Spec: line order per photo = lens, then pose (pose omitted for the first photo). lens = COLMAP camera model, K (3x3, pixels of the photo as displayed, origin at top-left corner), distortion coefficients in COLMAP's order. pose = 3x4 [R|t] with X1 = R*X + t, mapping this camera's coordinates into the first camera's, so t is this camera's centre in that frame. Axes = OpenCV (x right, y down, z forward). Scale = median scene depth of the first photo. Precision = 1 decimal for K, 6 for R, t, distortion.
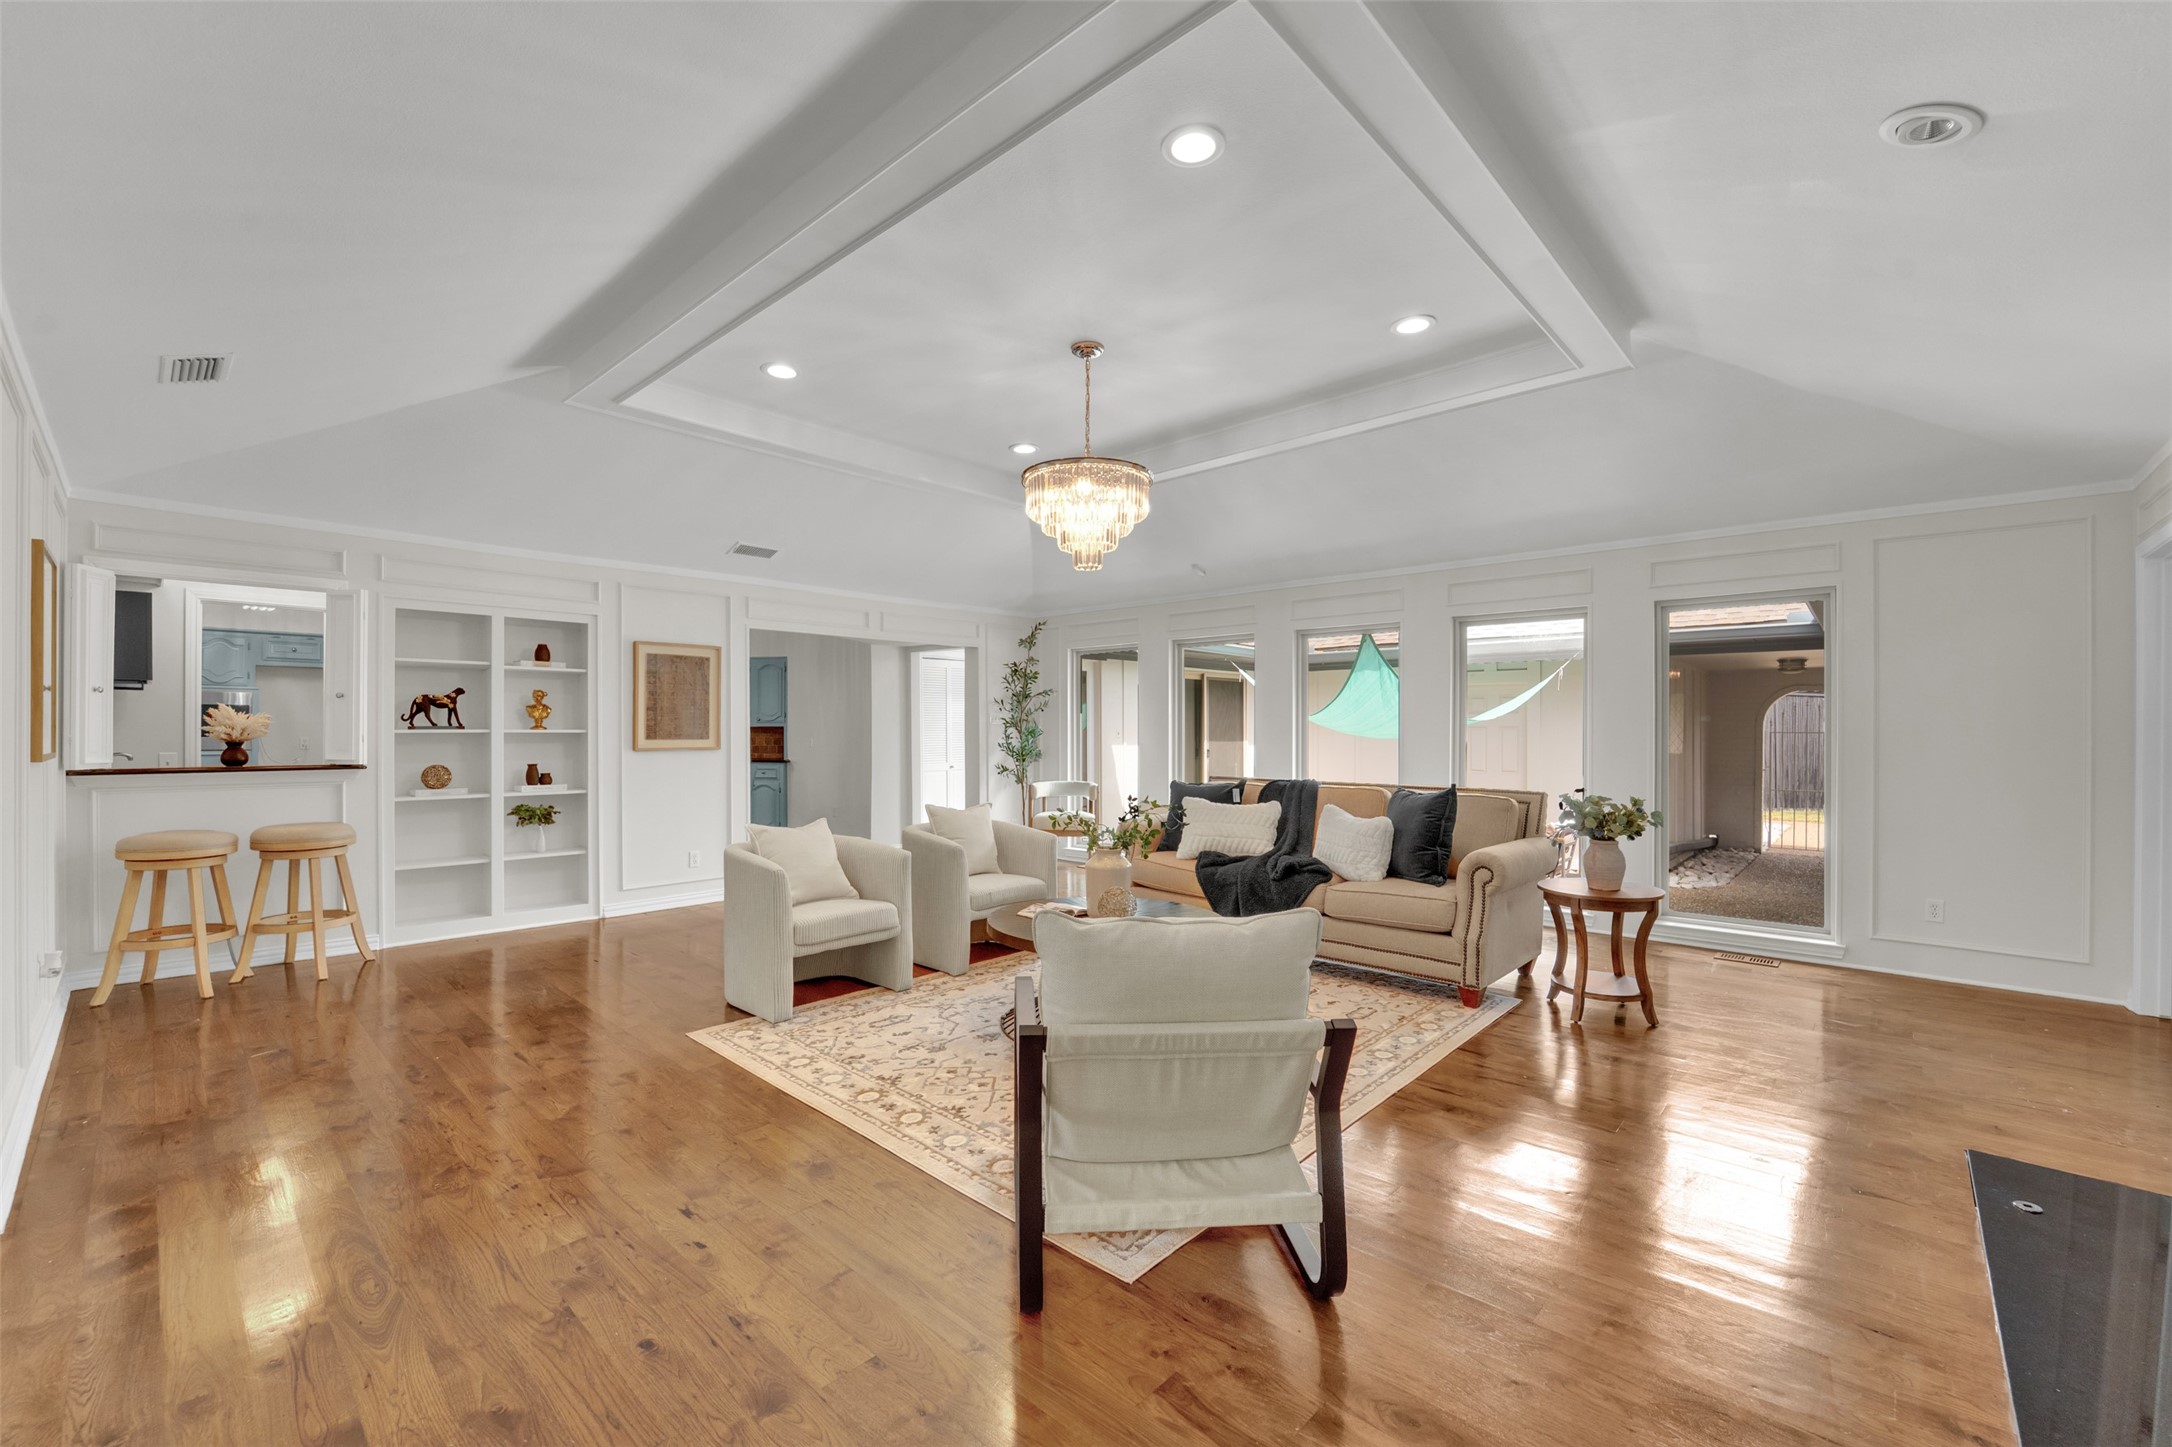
lens RADIAL K [[890.5, 0, 1076.2], [0, 890.5, 729.6], [0, 0, 1]] dist [-0.002775, -0.000155]
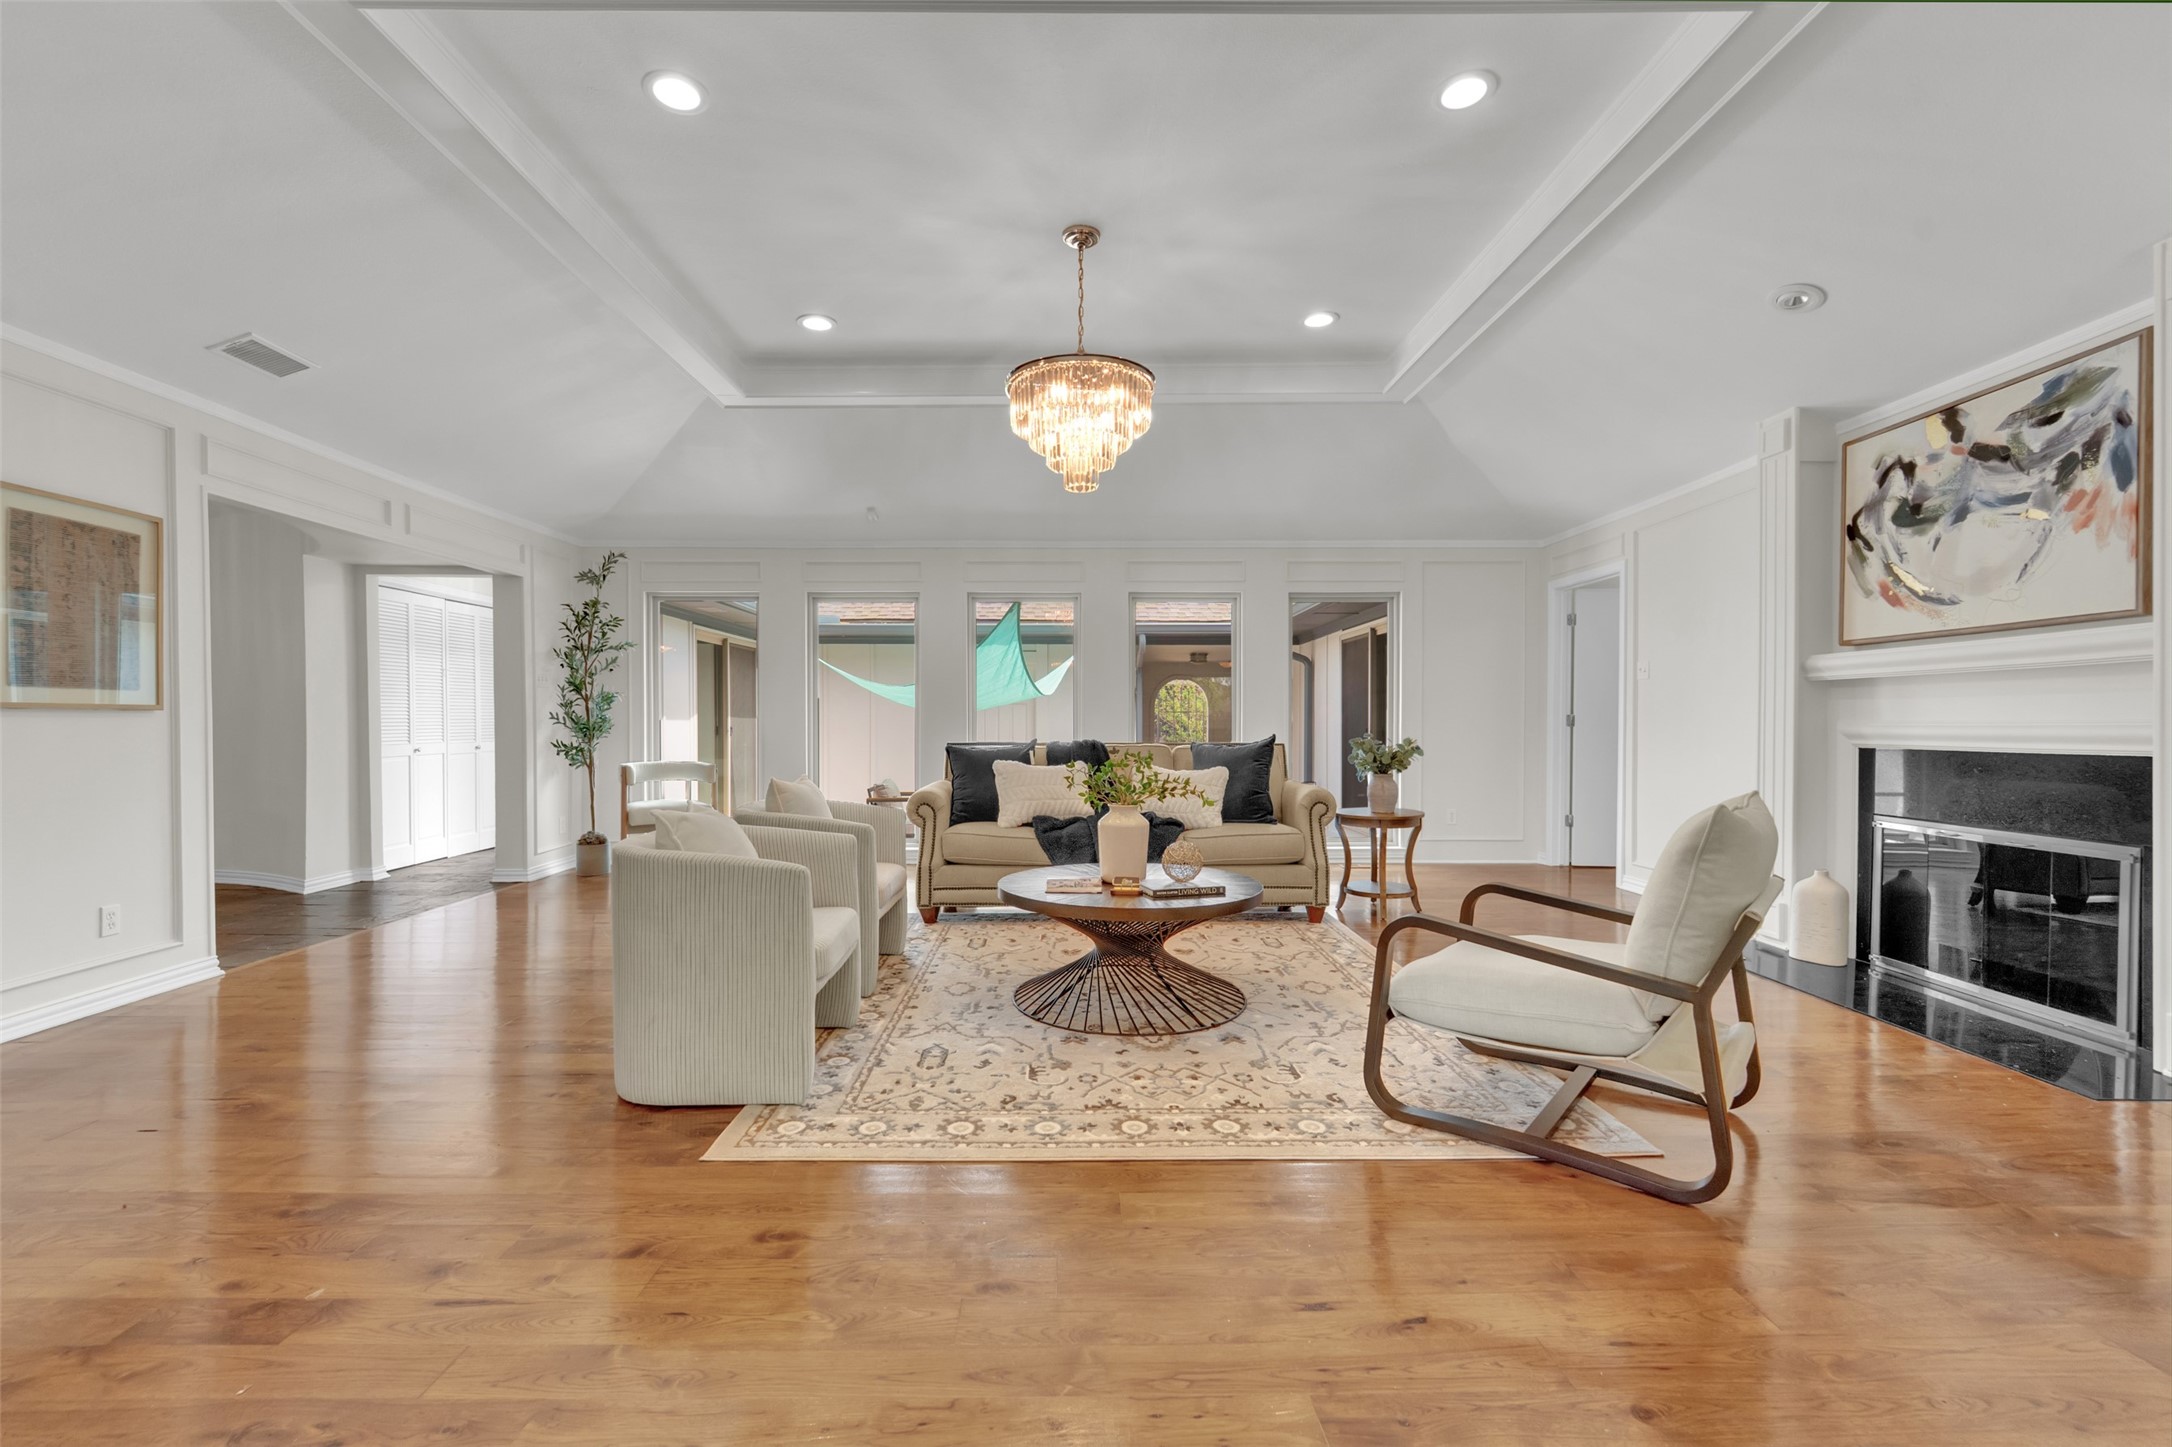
lens RADIAL K [[919.8, 0, 1086.0], [0, 919.8, 723.5], [0, 0, 1]] dist [-0.002607, 0.008756]
pose [[0.723250, -0.005249, 0.690566, -0.549426], [0.003017, 0.999986, 0.004441, 0.041323], [-0.690580, -0.001129, 0.723256, 0.309809]]
